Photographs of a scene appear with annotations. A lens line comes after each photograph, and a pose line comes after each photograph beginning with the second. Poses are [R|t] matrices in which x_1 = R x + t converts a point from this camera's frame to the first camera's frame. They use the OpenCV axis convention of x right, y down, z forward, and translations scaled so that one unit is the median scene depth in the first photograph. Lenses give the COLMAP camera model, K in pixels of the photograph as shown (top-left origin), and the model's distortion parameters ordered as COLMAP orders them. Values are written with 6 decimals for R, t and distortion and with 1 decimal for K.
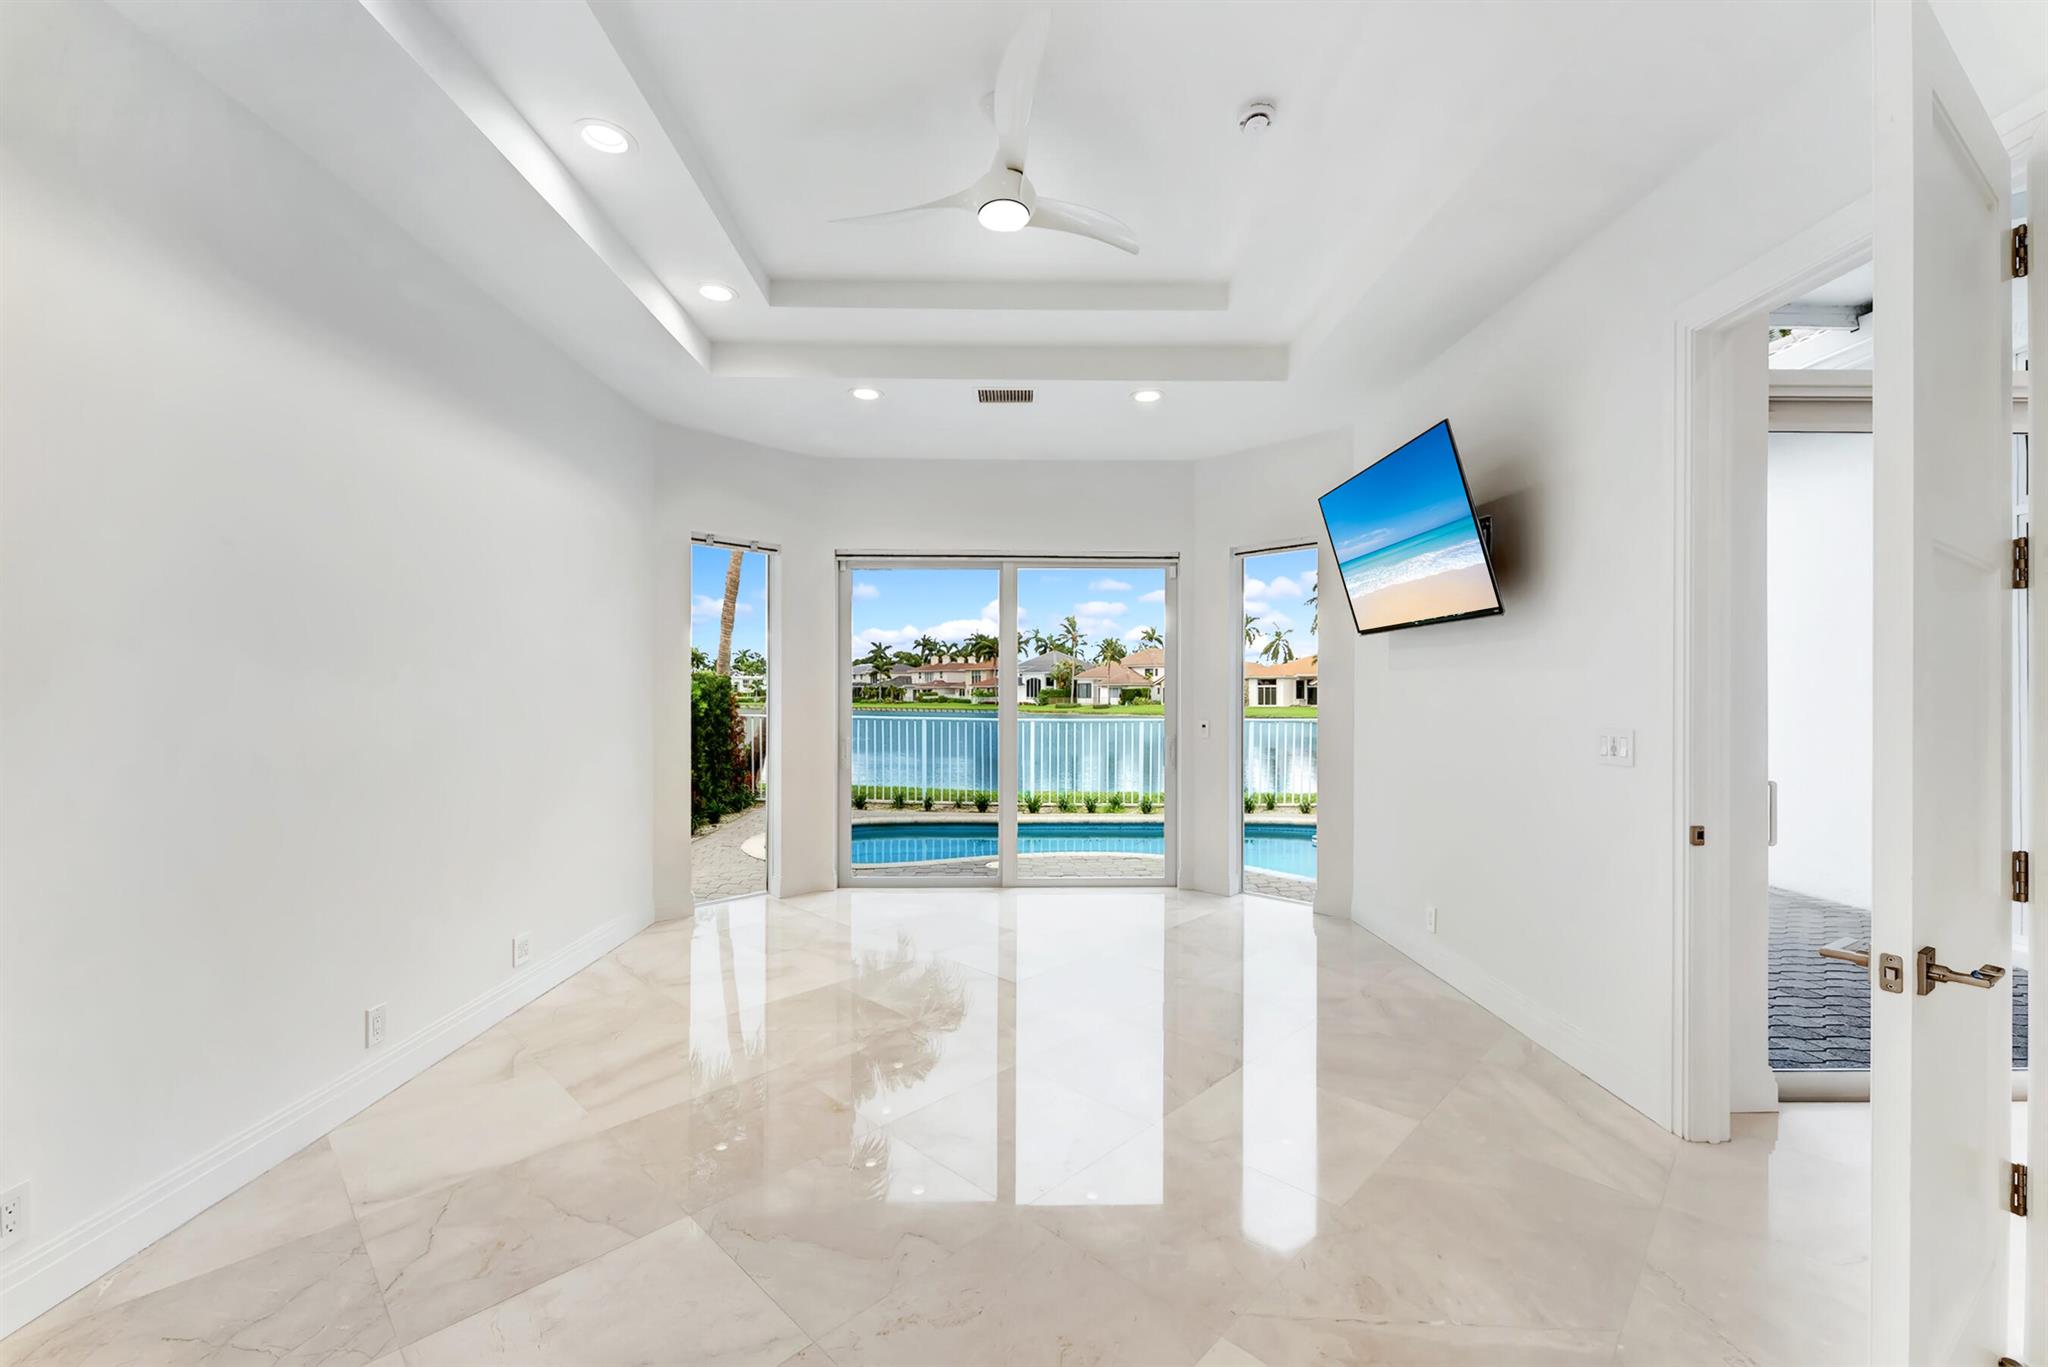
lens RADIAL K [[819.1, 0, 1021.7], [0, 819.1, 697.8], [0, 0, 1]] dist [0.000639, 0.000054]
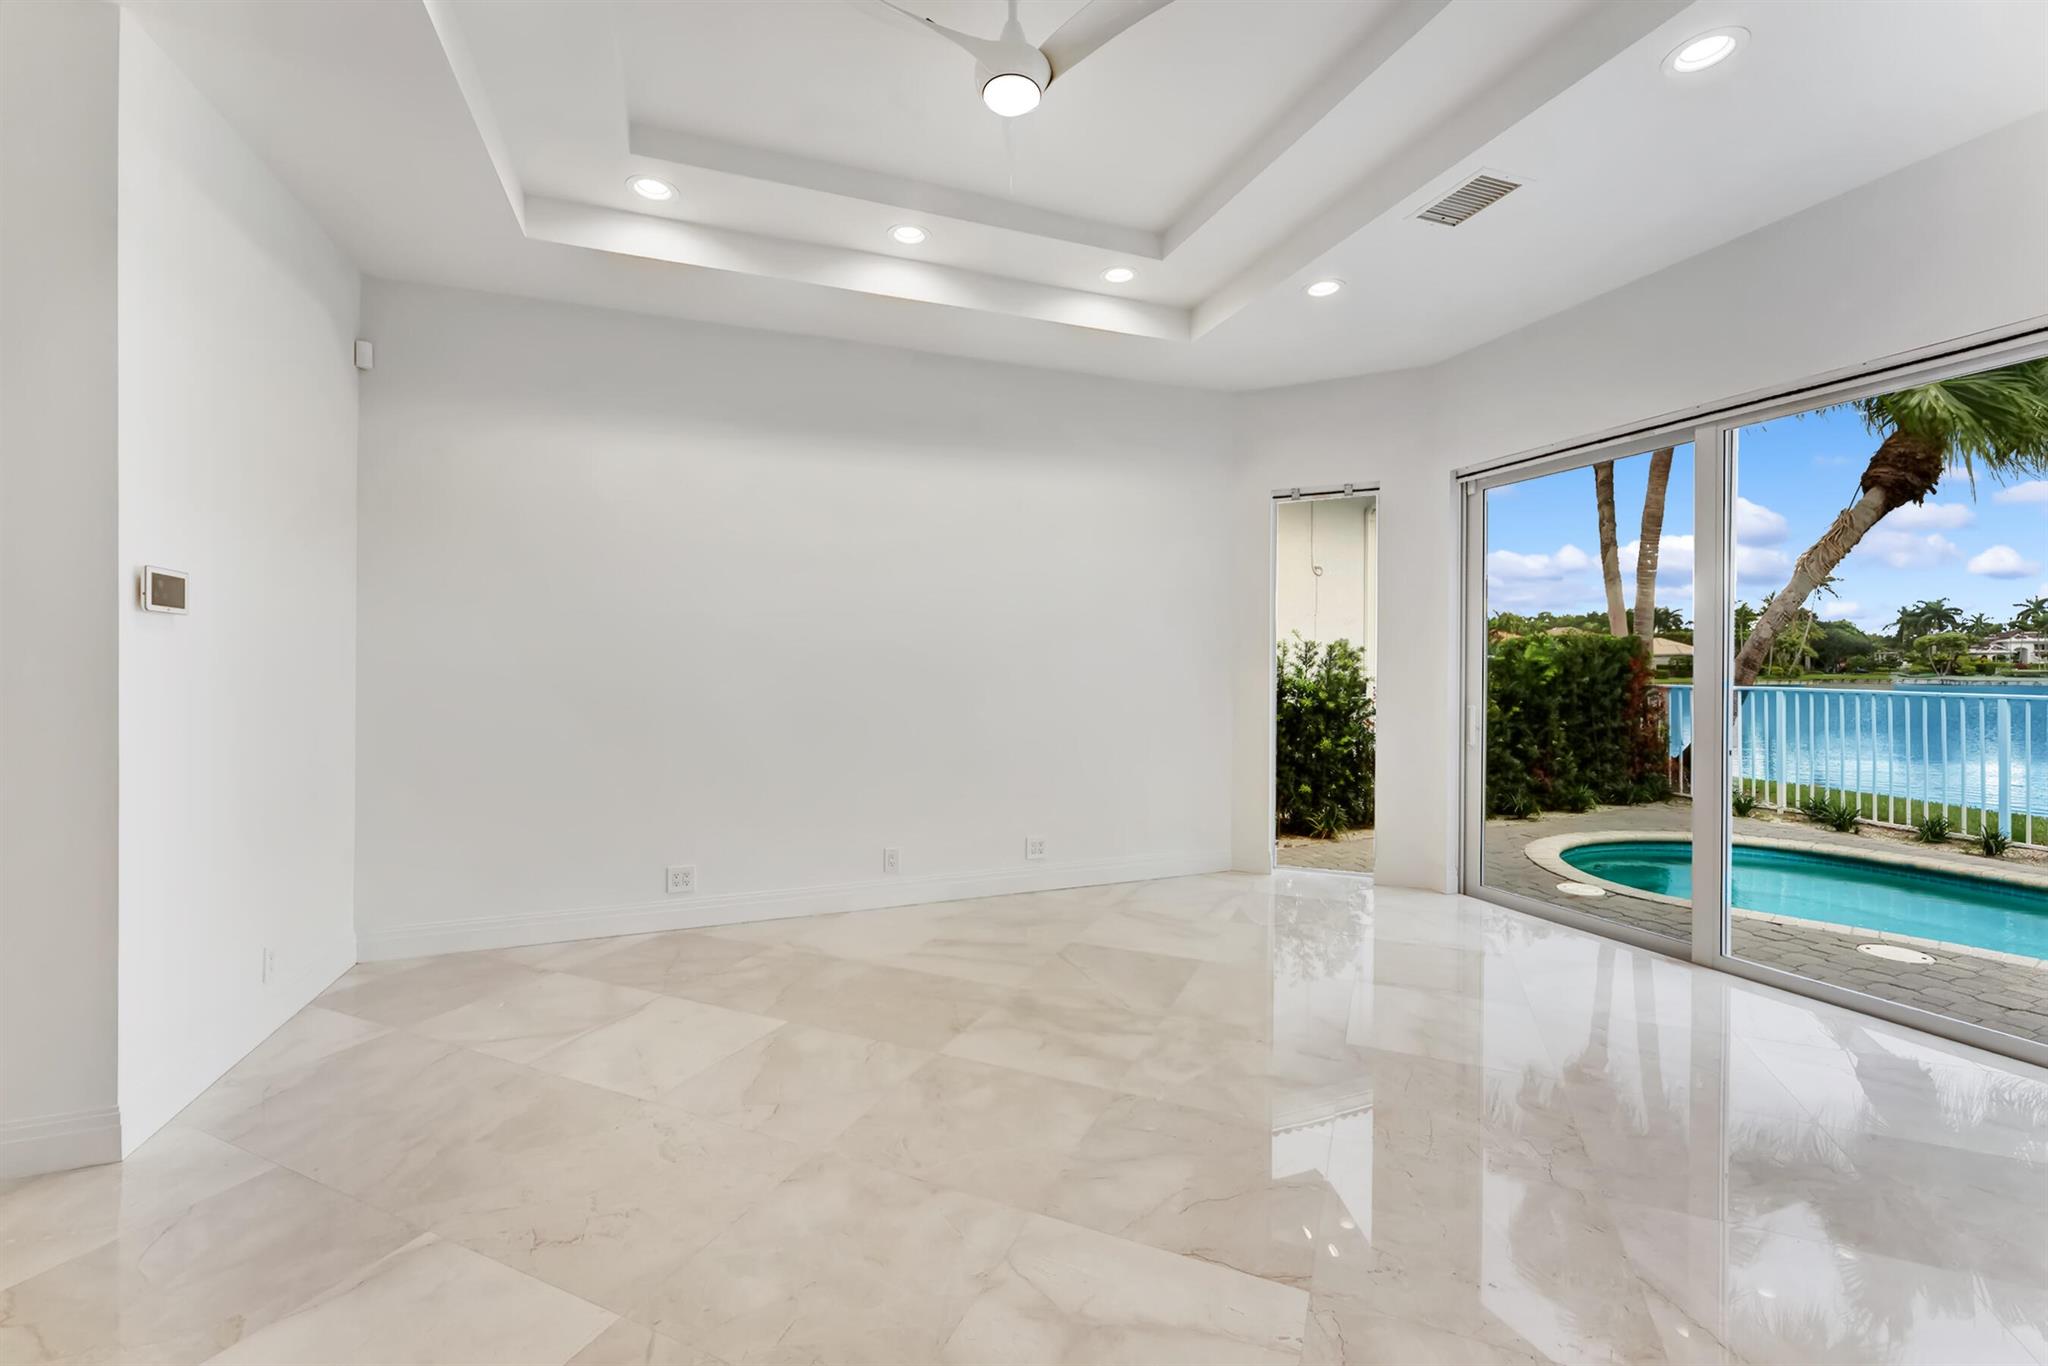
lens RADIAL K [[821.0, 0, 1032.6], [0, 821.0, 673.0], [0, 0, 1]] dist [0.000482, 0.000067]
pose [[0.351162, 0.003060, -0.936310, 0.490580], [0.000028, 0.999995, 0.003279, 0.018896], [0.936315, -0.001177, 0.351160, 0.426592]]
